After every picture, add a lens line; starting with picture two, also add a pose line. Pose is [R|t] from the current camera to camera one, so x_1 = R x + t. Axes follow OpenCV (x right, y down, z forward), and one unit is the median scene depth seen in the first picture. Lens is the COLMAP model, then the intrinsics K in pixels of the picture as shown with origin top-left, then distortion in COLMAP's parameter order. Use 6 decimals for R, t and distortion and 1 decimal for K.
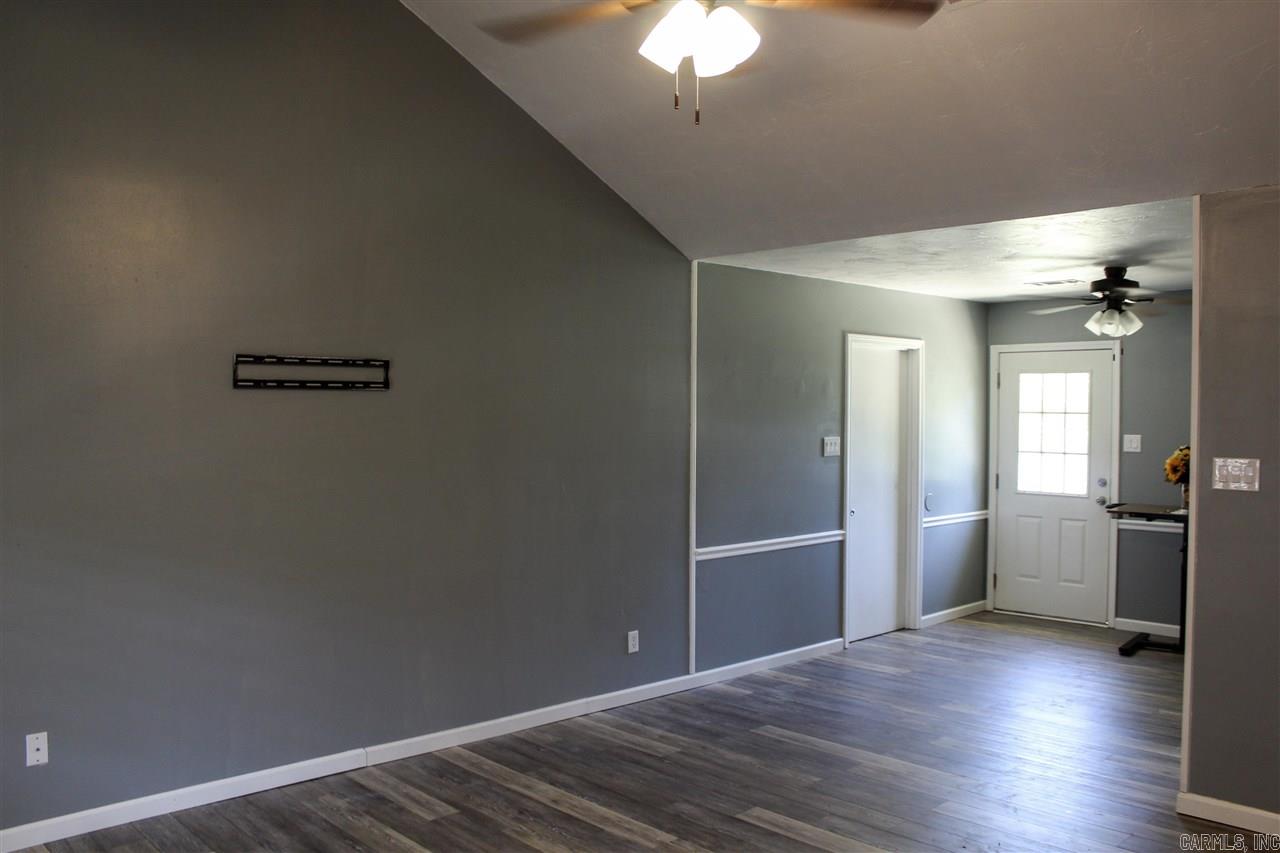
lens RADIAL K [[1076.2, 0, 640.3], [0, 1076.2, 425.0], [0, 0, 1]] dist [-0.096602, 0.021282]
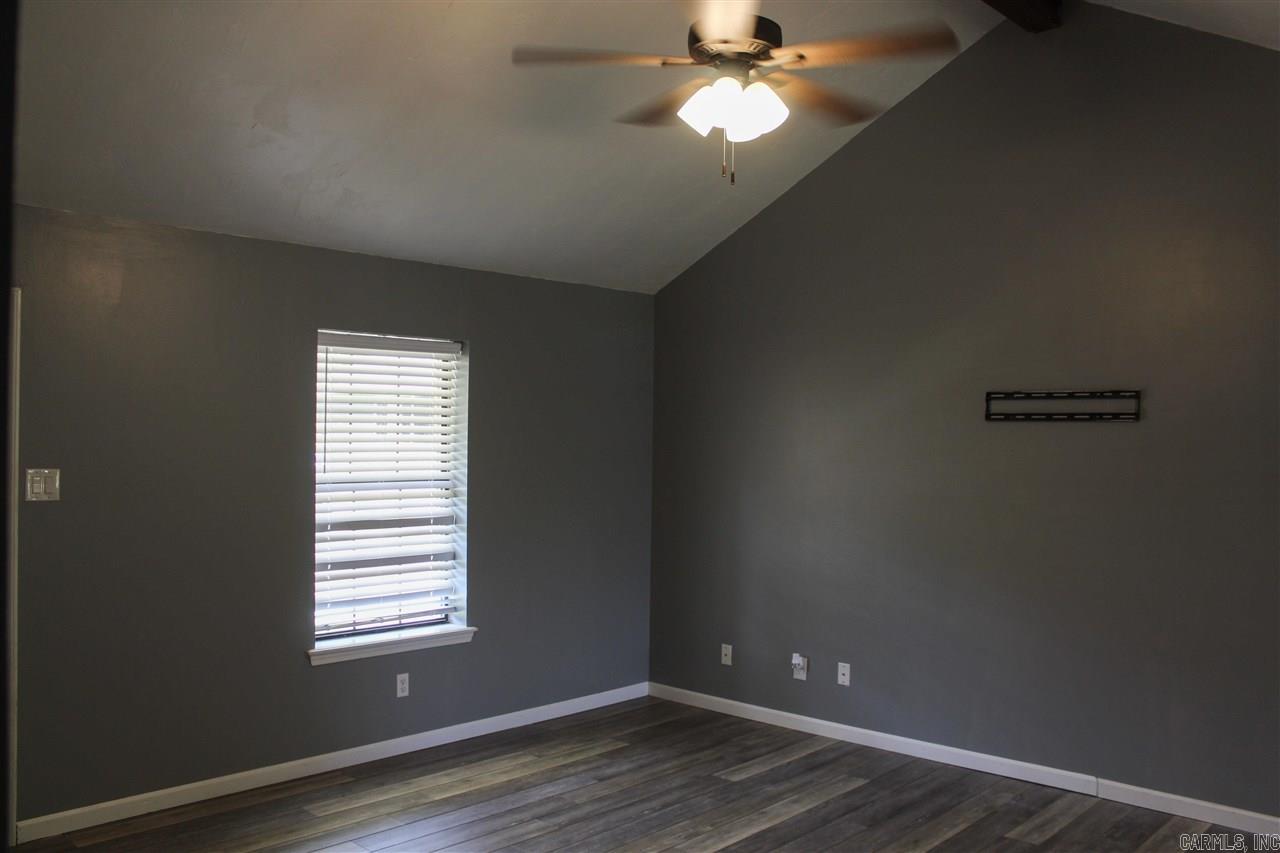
lens RADIAL K [[1076.2, 0, 641.0], [0, 1076.2, 430.4], [0, 0, 1]] dist [-0.096602, 0.021282]
pose [[0.060403, -0.003560, -0.998168, 0.756756], [-0.028409, 0.999582, -0.005284, -0.006953], [0.997770, 0.028676, 0.060277, 0.537893]]
